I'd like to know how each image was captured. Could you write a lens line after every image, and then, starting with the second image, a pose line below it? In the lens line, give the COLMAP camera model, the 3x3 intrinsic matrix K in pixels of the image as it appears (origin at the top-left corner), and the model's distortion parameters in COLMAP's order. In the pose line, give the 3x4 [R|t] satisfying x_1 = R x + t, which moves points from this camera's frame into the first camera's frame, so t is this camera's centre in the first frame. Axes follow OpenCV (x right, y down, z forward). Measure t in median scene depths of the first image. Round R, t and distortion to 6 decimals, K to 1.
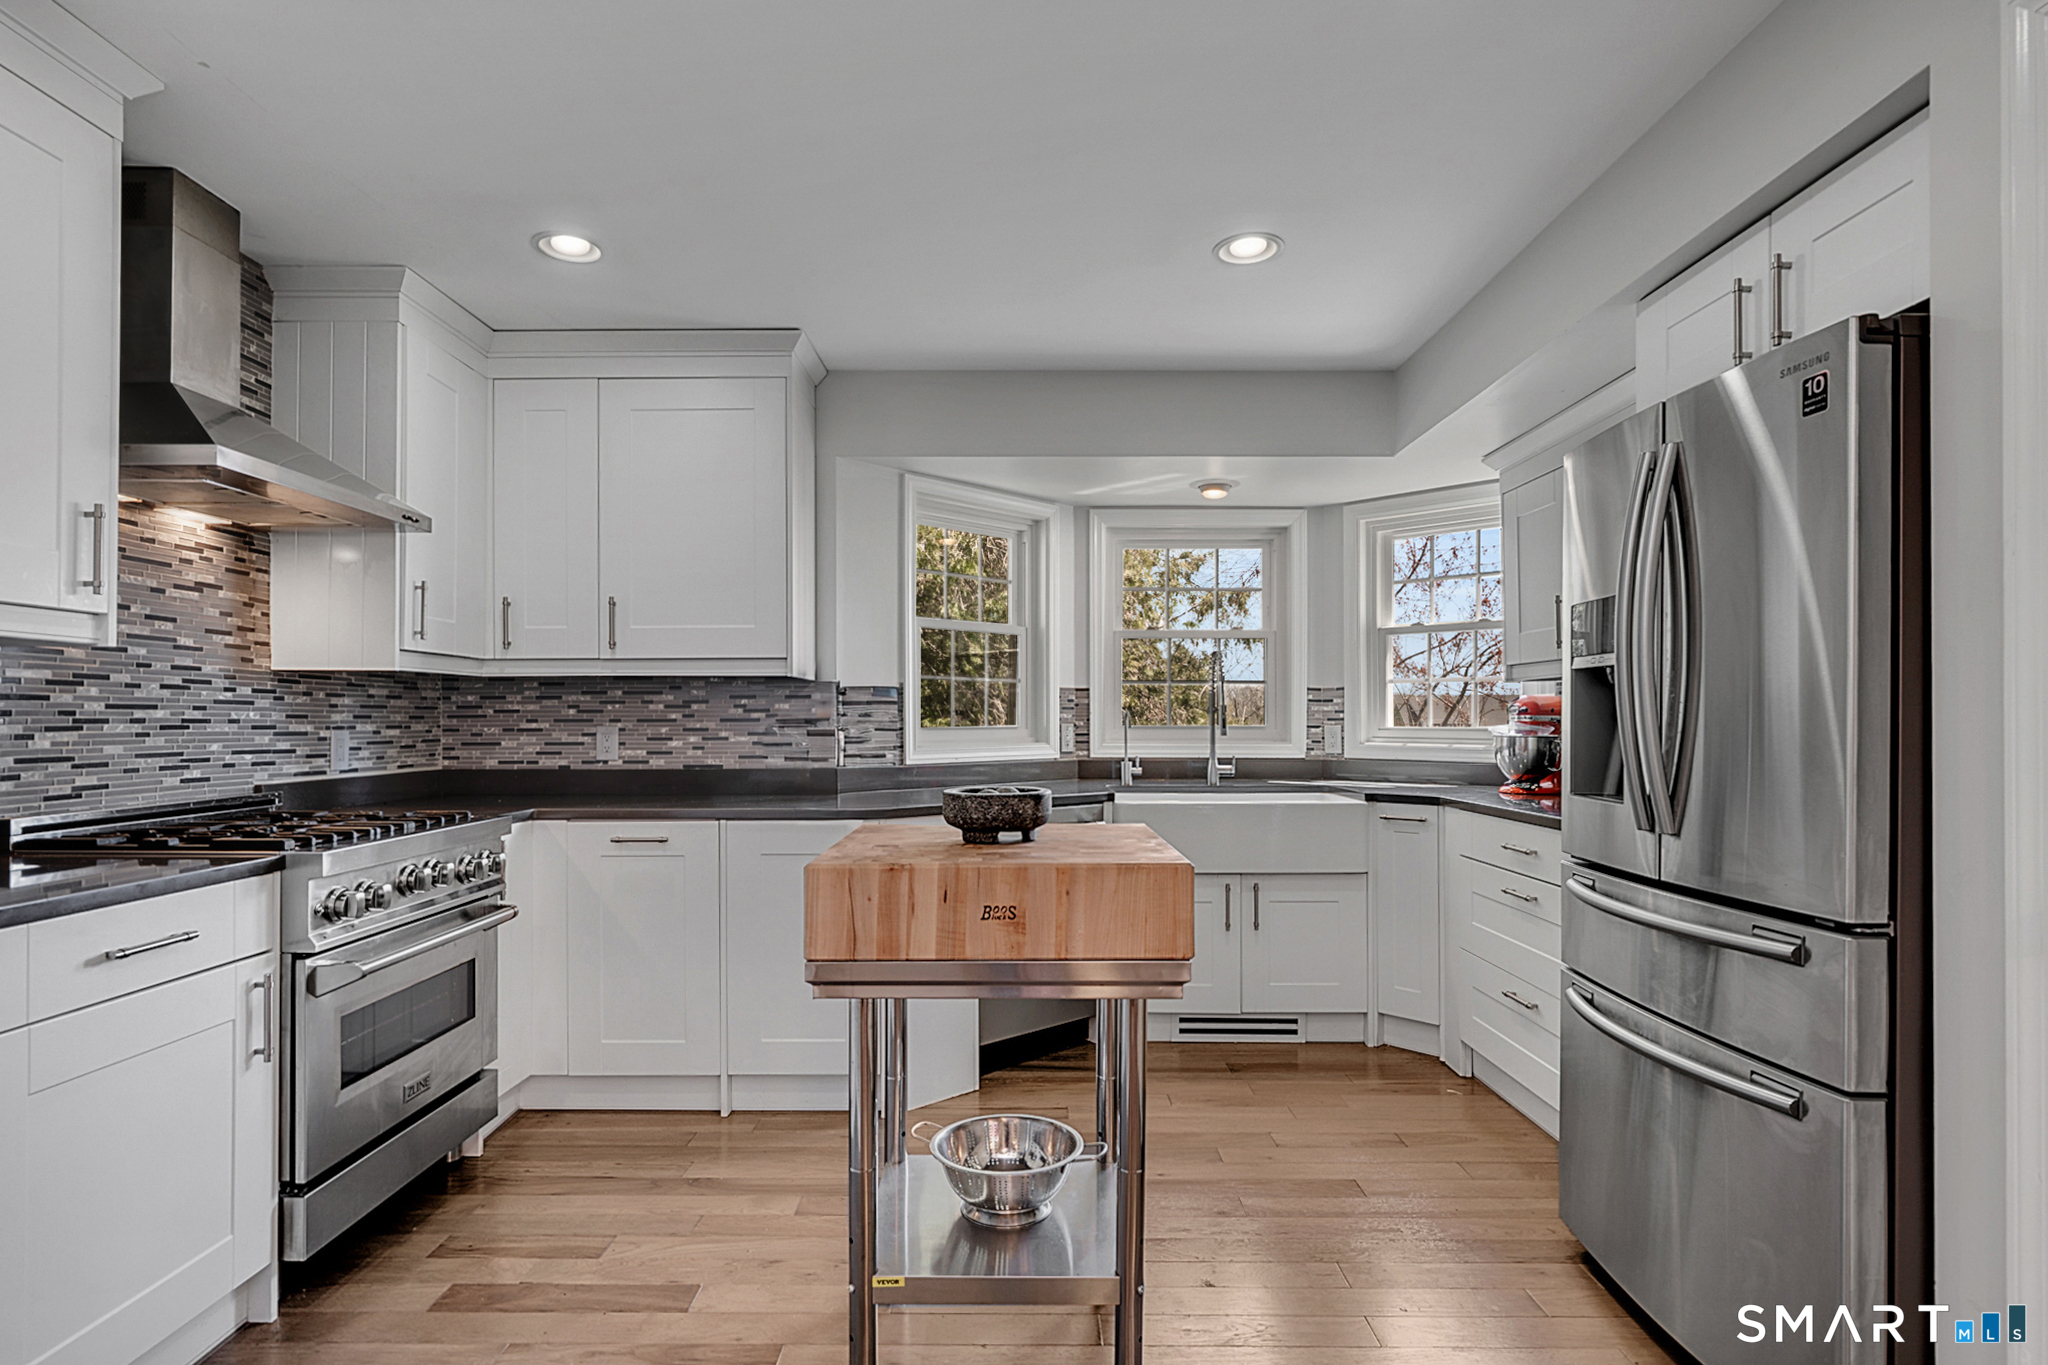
lens RADIAL K [[1063.7, 0, 1042.5], [0, 1063.7, 712.0], [0, 0, 1]] dist [-0.006579, -0.001394]
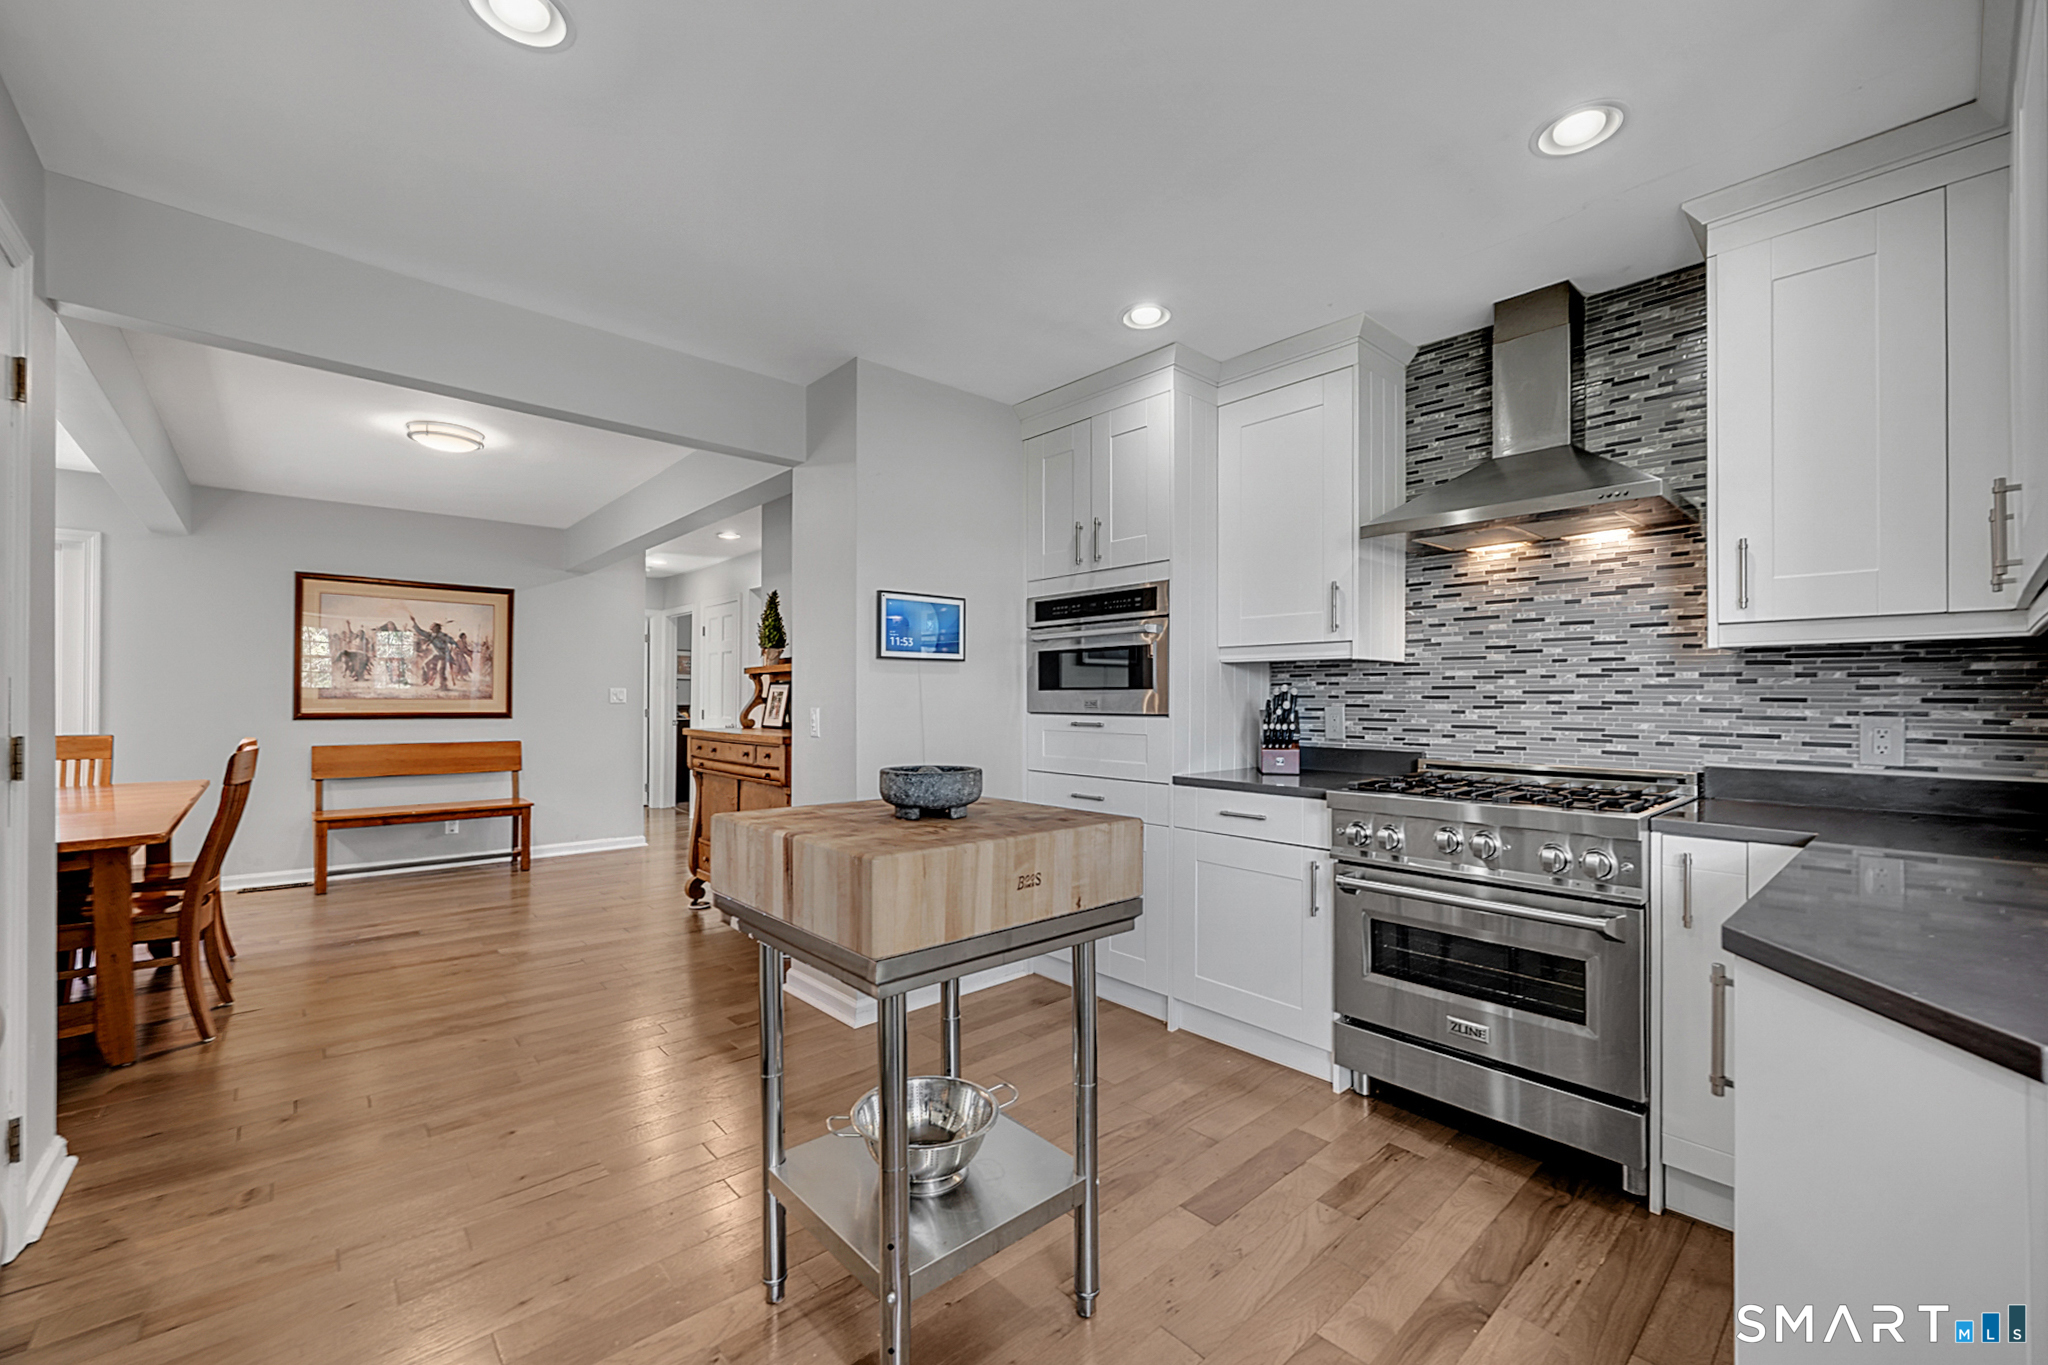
lens RADIAL K [[830.1, 0, 1033.7], [0, 830.1, 698.3], [0, 0, 1]] dist [-0.002097, -0.000702]
pose [[-0.752837, 0.000146, -0.658207, 0.233600], [0.002367, 0.999994, -0.002486, 0.002860], [0.658203, -0.003430, -0.752833, 0.959483]]
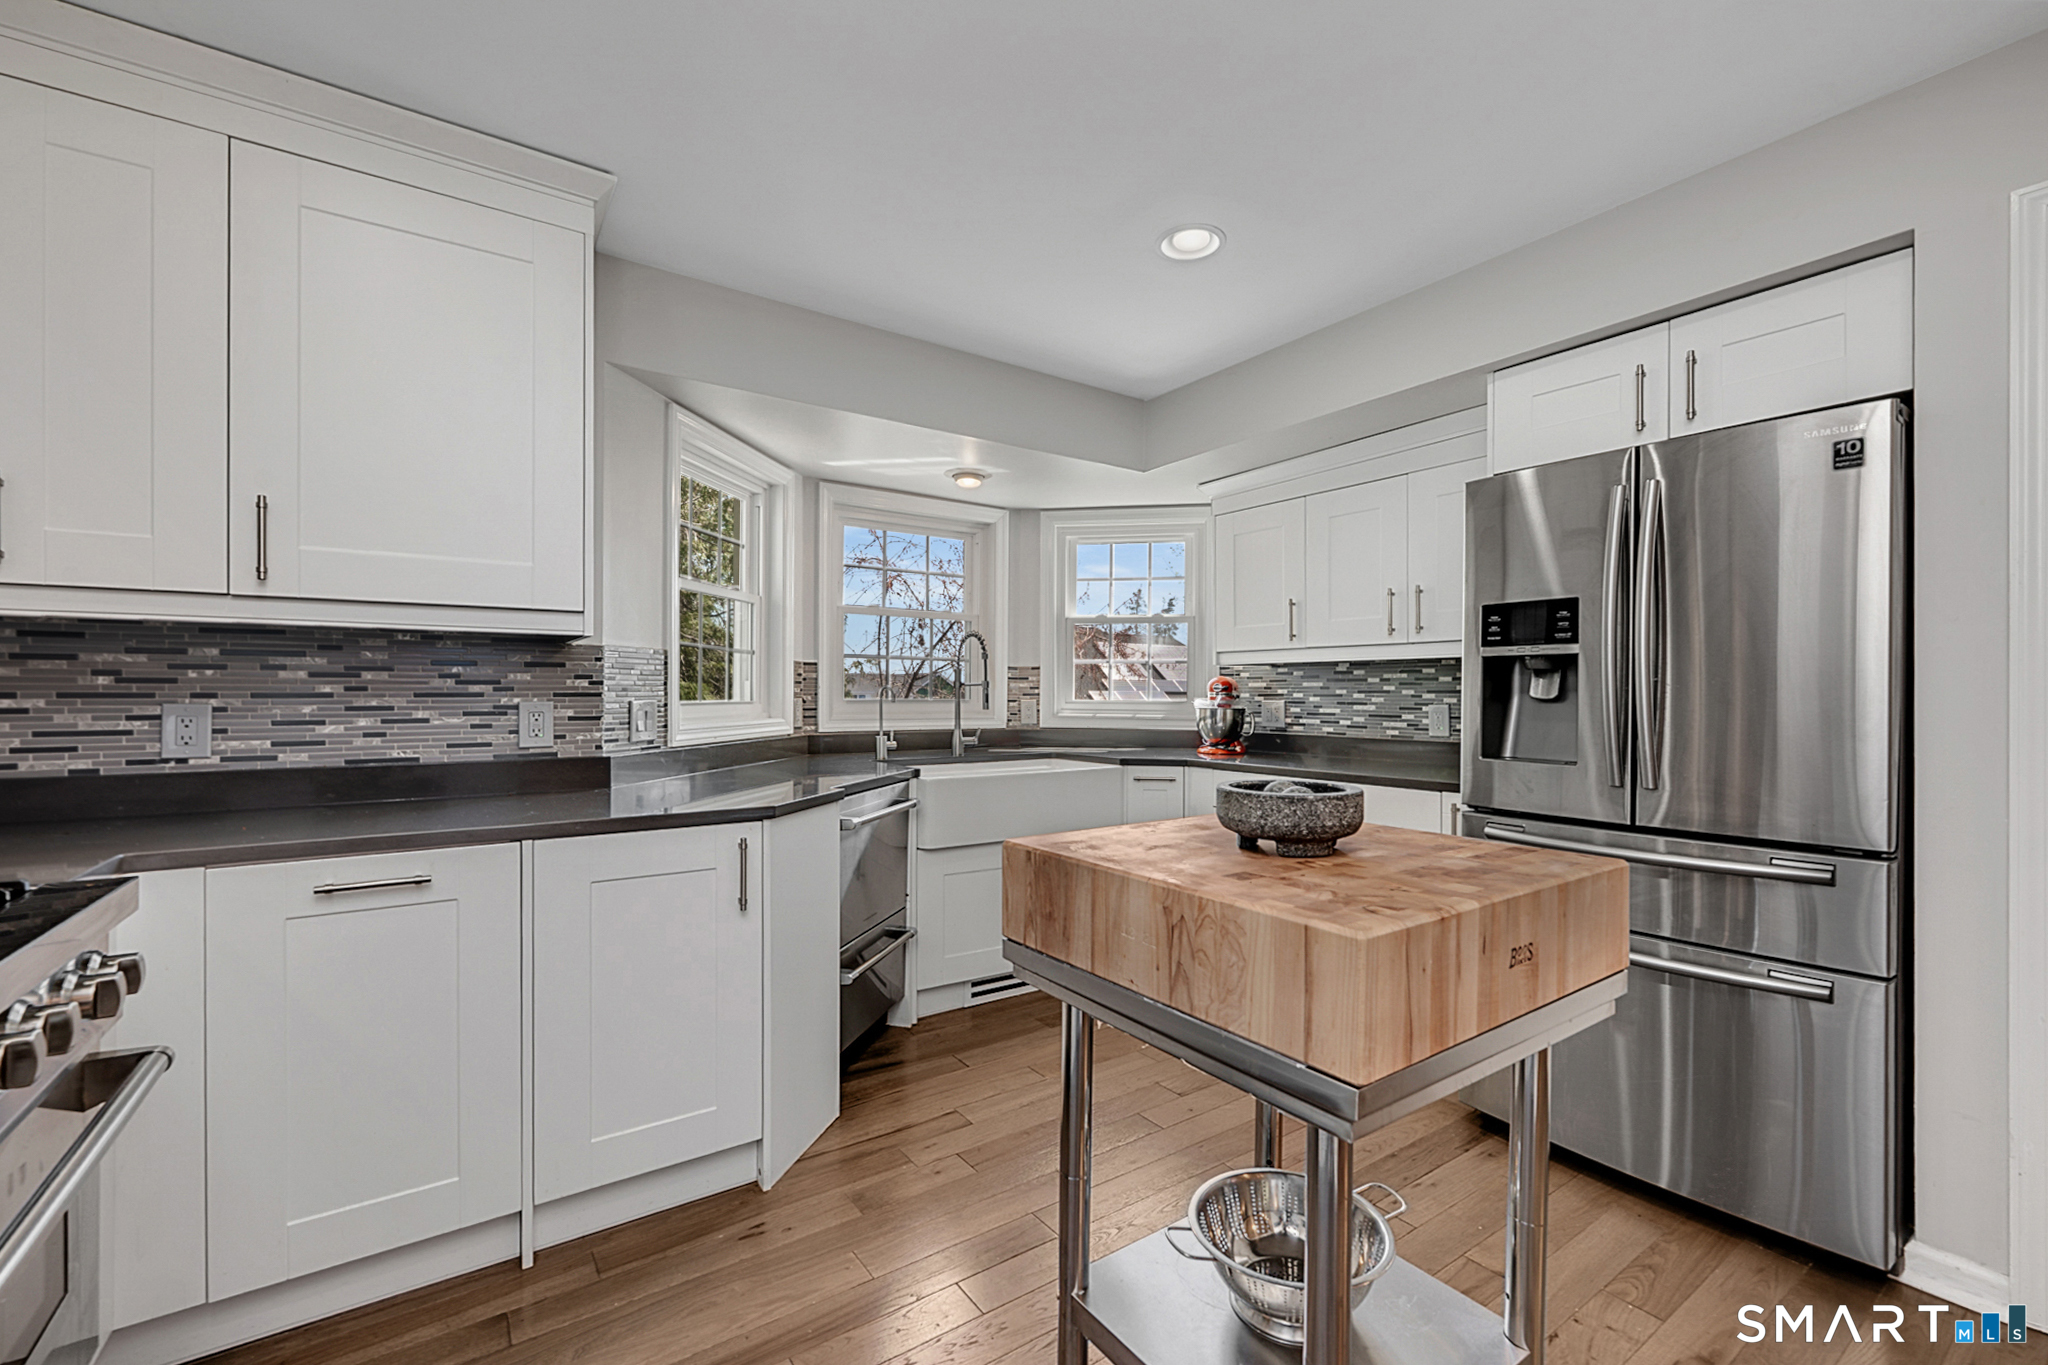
lens RADIAL K [[830.1, 0, 1069.1], [0, 830.1, 692.3], [0, 0, 1]] dist [-0.002097, -0.000702]
pose [[0.811625, 0.002995, 0.584171, -0.296447], [-0.007236, 0.999962, 0.004926, 0.000132], [-0.584134, -0.008225, 0.811616, 0.323064]]
